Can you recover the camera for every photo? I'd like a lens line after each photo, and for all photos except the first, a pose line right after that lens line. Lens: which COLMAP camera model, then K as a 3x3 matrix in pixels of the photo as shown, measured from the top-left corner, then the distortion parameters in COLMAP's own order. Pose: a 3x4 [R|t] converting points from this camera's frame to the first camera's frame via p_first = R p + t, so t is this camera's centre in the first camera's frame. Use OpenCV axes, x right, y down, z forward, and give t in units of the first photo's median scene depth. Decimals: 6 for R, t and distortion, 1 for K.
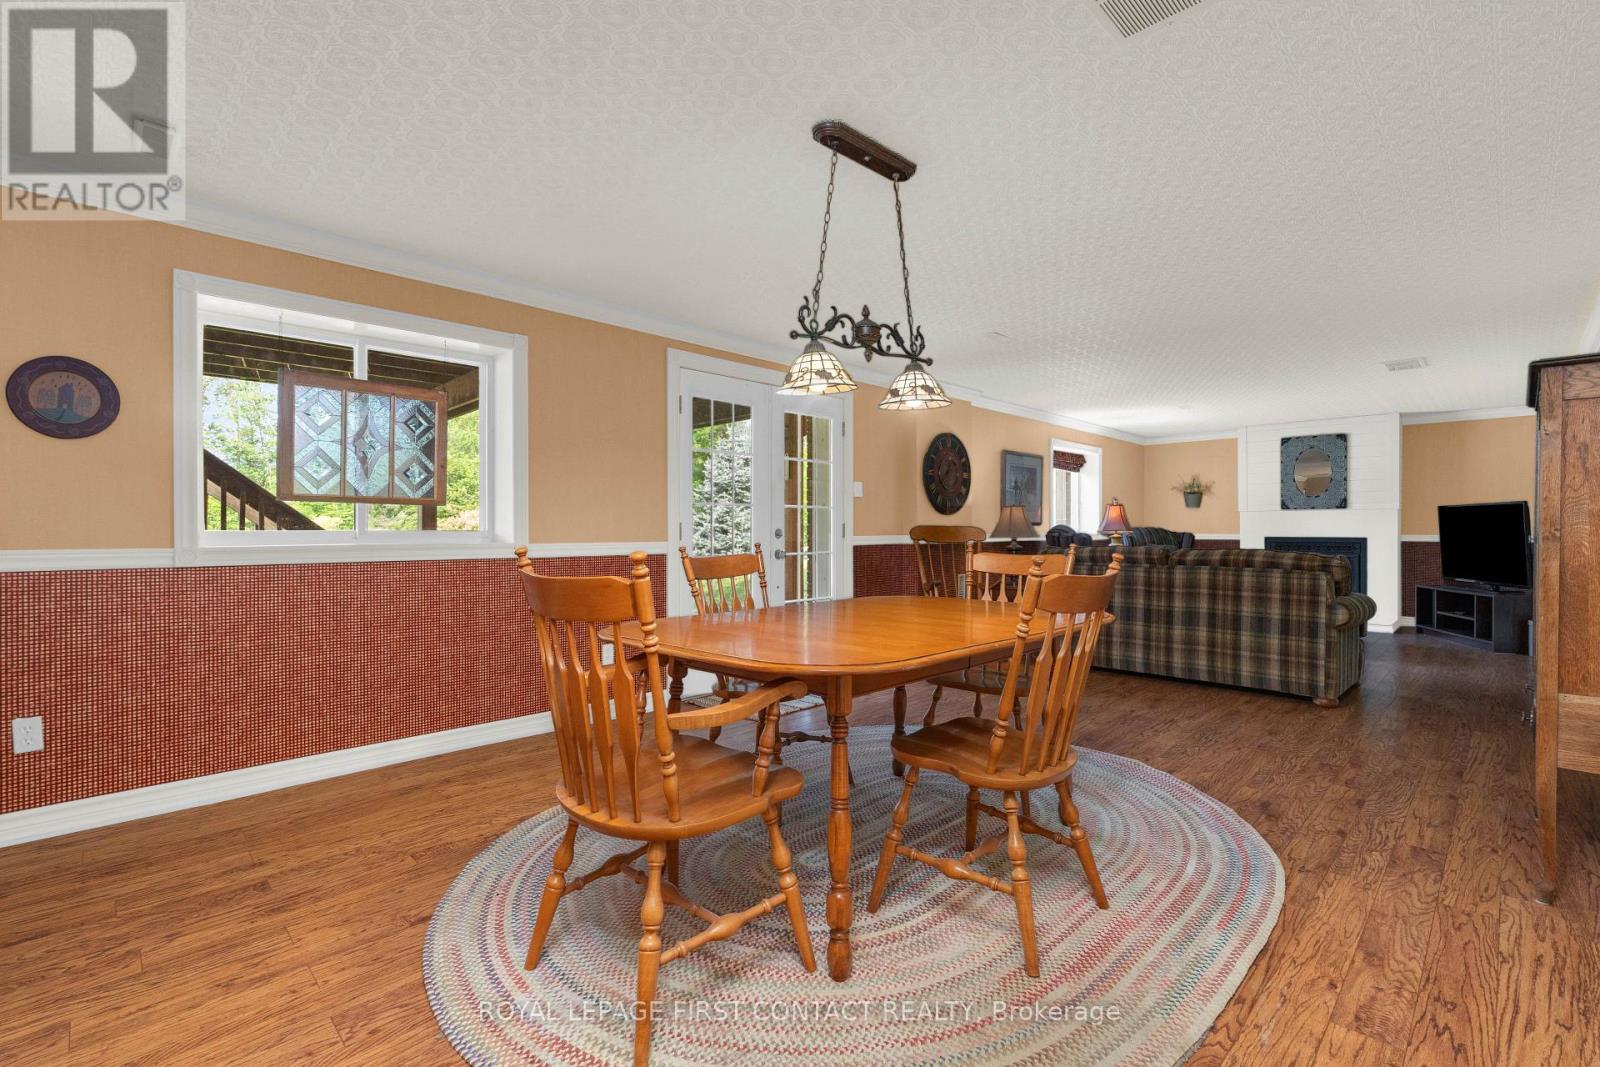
lens RADIAL K [[722.0, 0, 792.3], [0, 722.0, 526.2], [0, 0, 1]] dist [-0.004040, 0.000794]
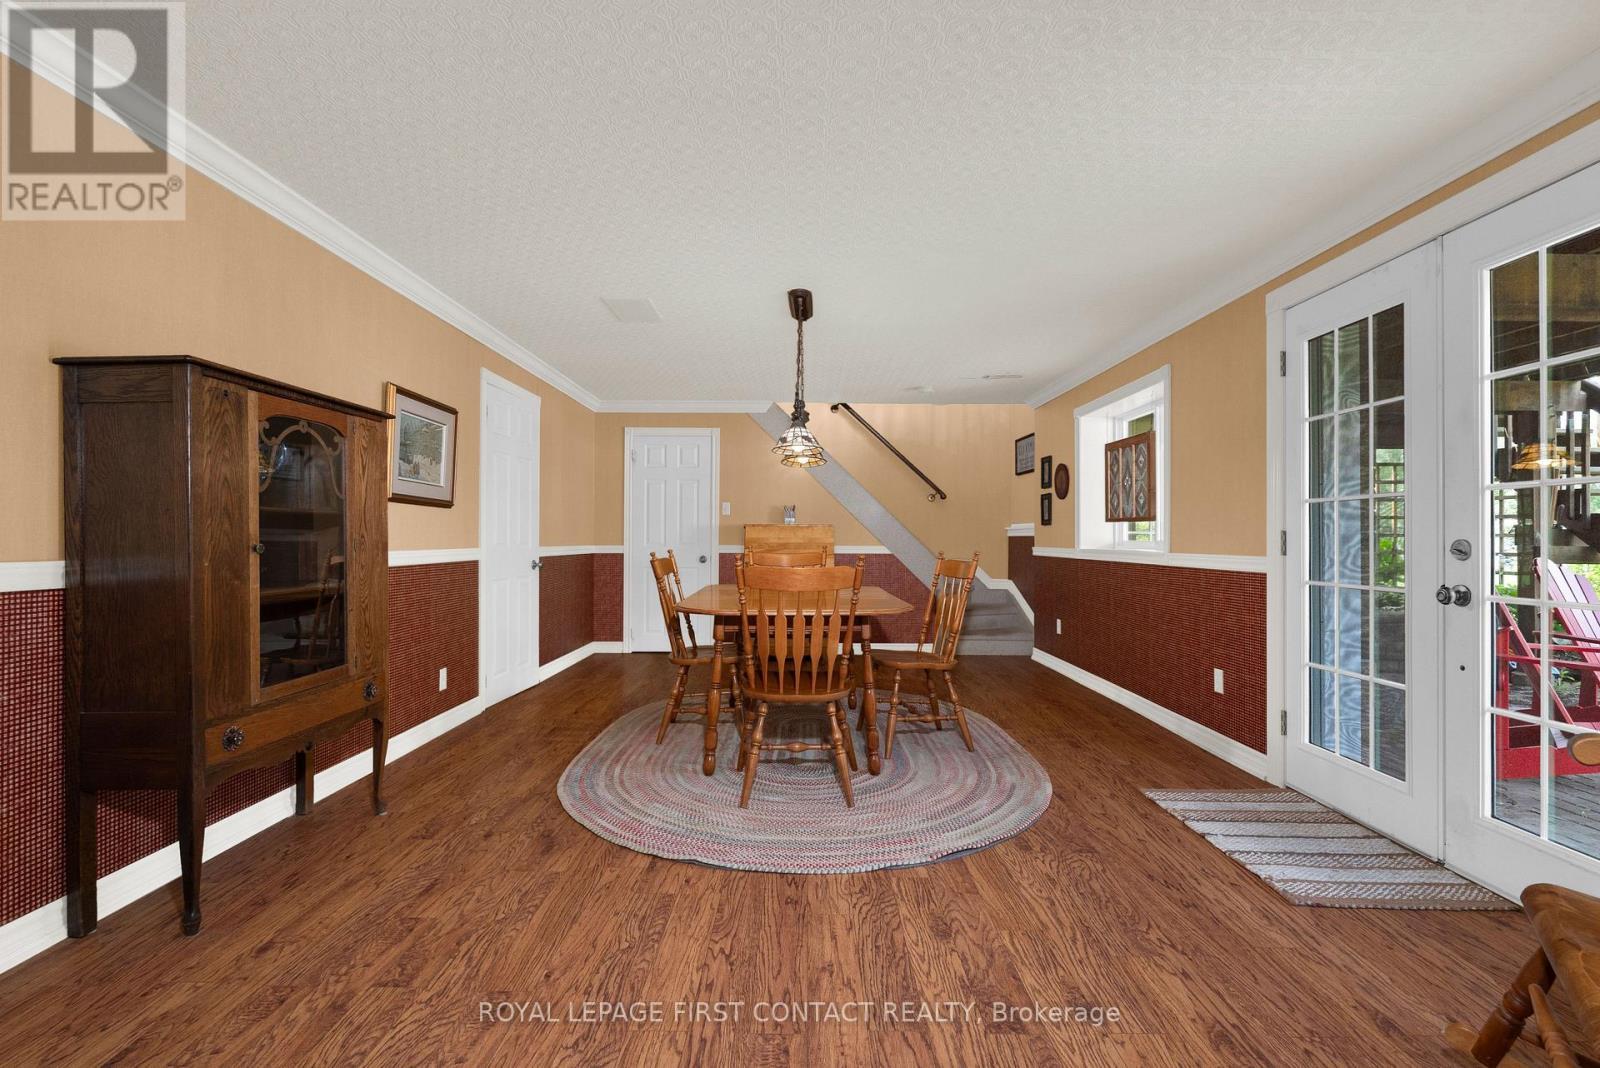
lens RADIAL K [[722.0, 0, 783.3], [0, 722.0, 534.8], [0, 0, 1]] dist [-0.004040, 0.000794]
pose [[-0.725686, -0.011229, -0.687934, 0.531909], [-0.006465, 0.999934, -0.009502, 0.005507], [0.687995, -0.002448, -0.725711, 0.923899]]
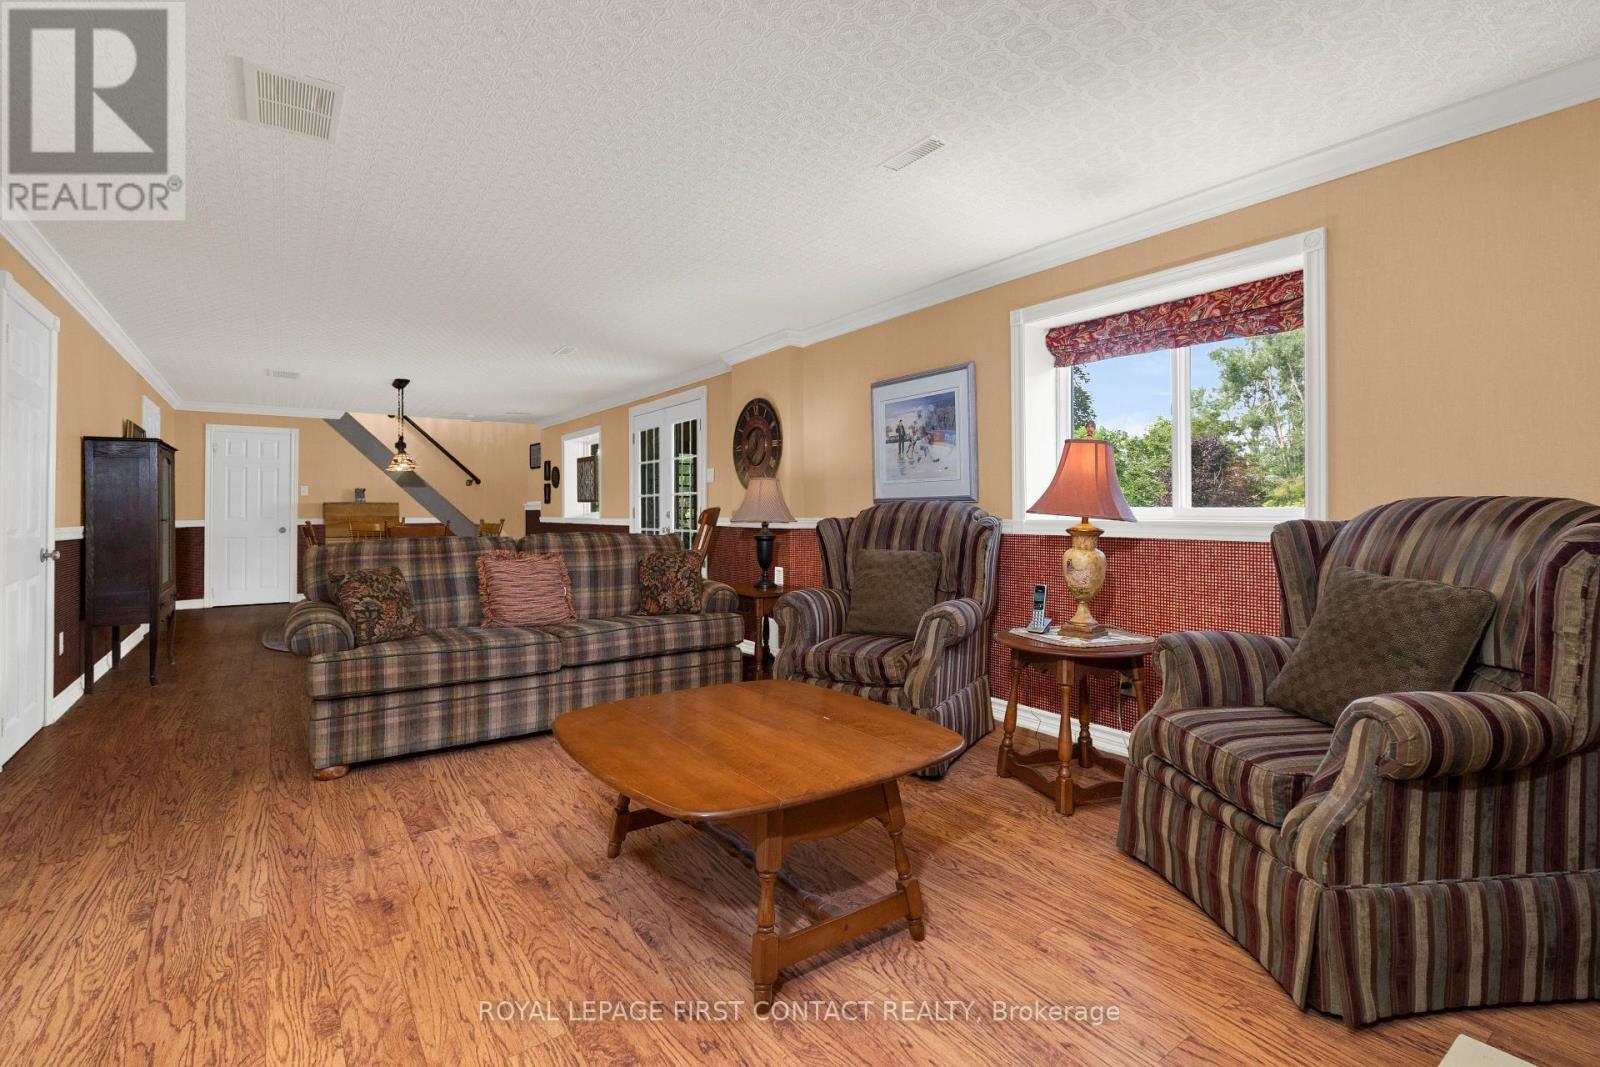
lens RADIAL K [[722.0, 0, 784.5], [0, 722.0, 534.2], [0, 0, 1]] dist [-0.004040, 0.000794]
pose [[-0.181851, 0.028615, -0.982910, 1.197365], [0.004857, 0.999590, 0.028202, 0.006880], [0.983314, 0.000354, -0.181915, 1.342126]]
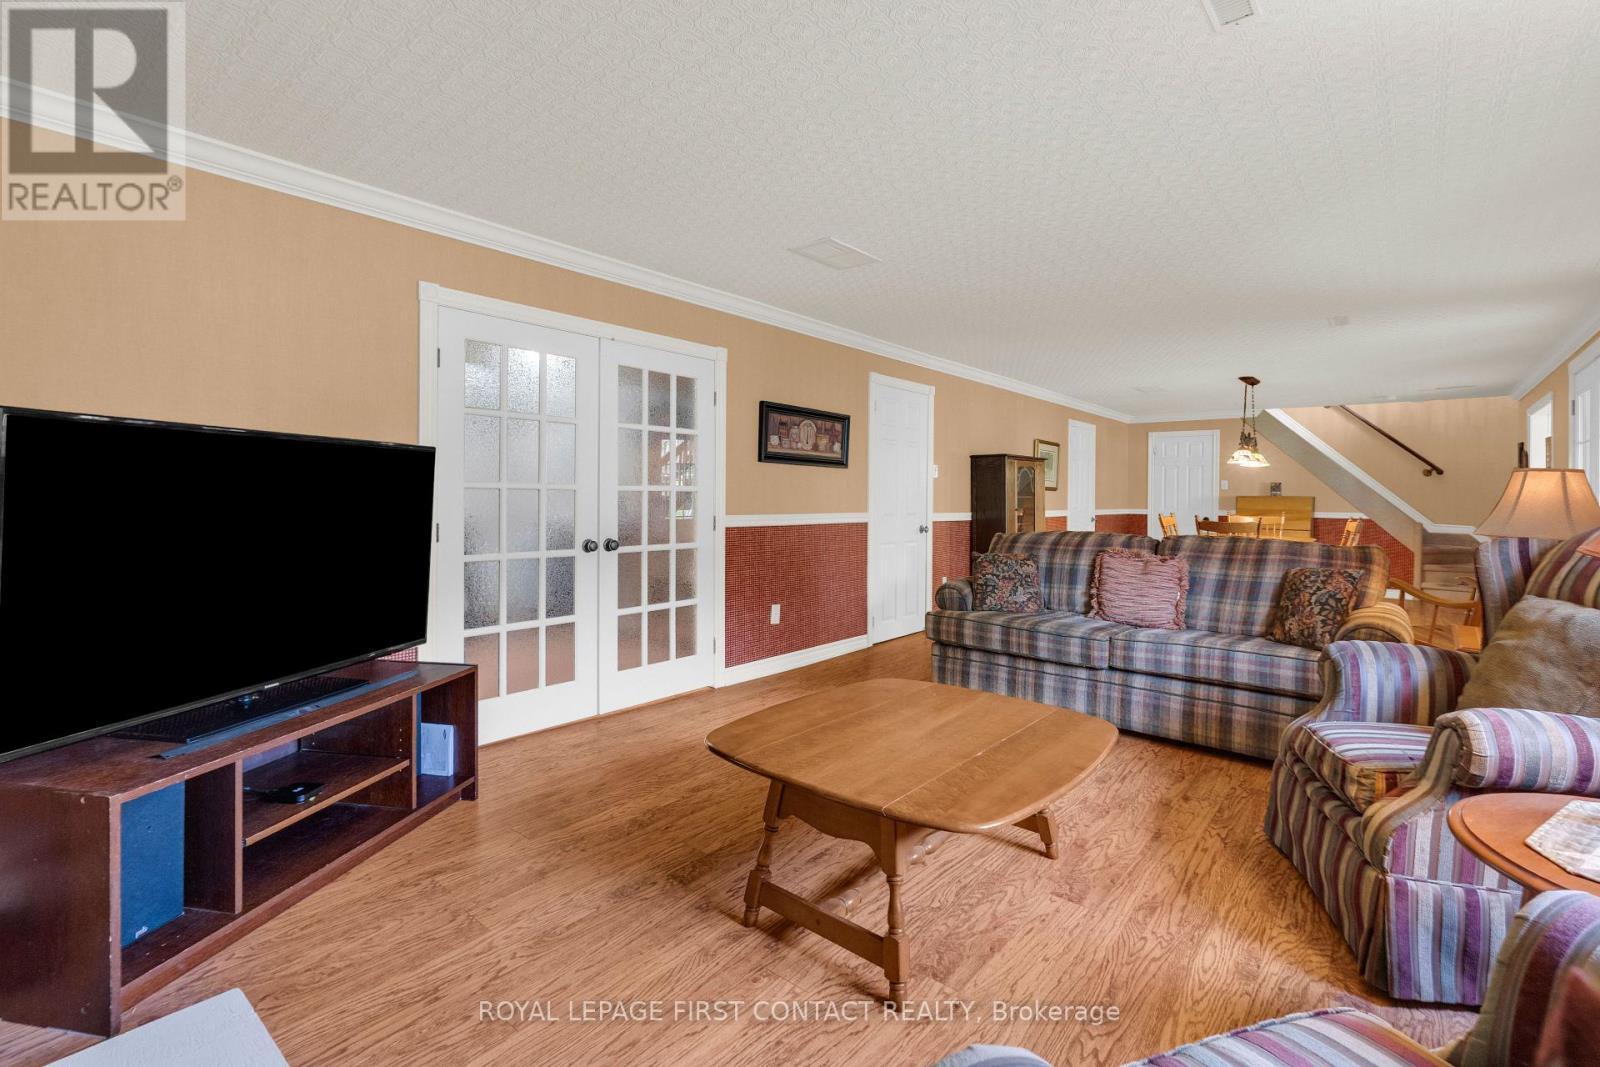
lens RADIAL K [[722.0, 0, 826.3], [0, 722.0, 494.4], [0, 0, 1]] dist [-0.004040, 0.000794]
pose [[-0.993584, -0.017374, -0.111758, 0.938739], [-0.017154, 0.999849, -0.002930, -0.006681], [0.111792, -0.000994, -0.993731, 1.645586]]
